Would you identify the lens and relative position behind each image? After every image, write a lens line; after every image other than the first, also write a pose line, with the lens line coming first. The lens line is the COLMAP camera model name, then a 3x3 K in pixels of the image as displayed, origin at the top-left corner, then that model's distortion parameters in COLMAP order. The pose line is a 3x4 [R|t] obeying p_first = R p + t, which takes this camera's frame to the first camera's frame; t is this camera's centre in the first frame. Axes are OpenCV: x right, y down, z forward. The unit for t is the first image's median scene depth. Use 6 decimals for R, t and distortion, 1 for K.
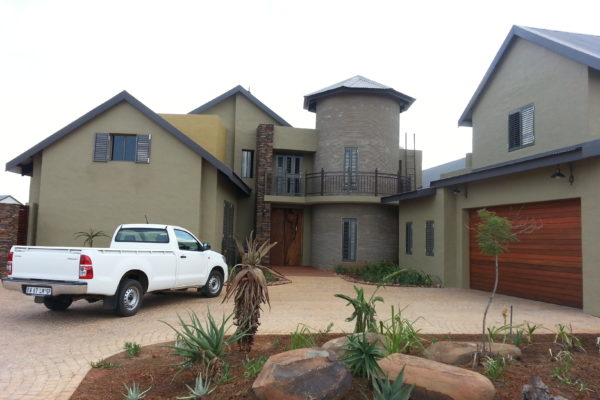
lens RADIAL K [[489.0, 0, 301.6], [0, 489.0, 199.1], [0, 0, 1]] dist [0.104069, -0.155914]
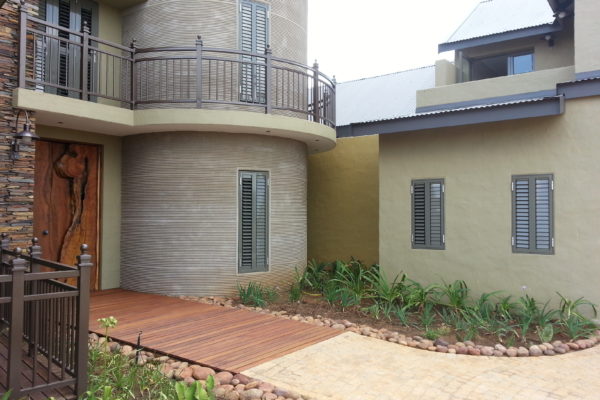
lens RADIAL K [[489.0, 0, 301.6], [0, 489.0, 199.1], [0, 0, 1]] dist [0.104069, -0.155914]
pose [[0.746382, -0.010533, 0.665435, -0.164560], [-0.033923, 0.997973, 0.053847, 0.042365], [-0.664653, -0.062764, 0.744511, 0.693309]]
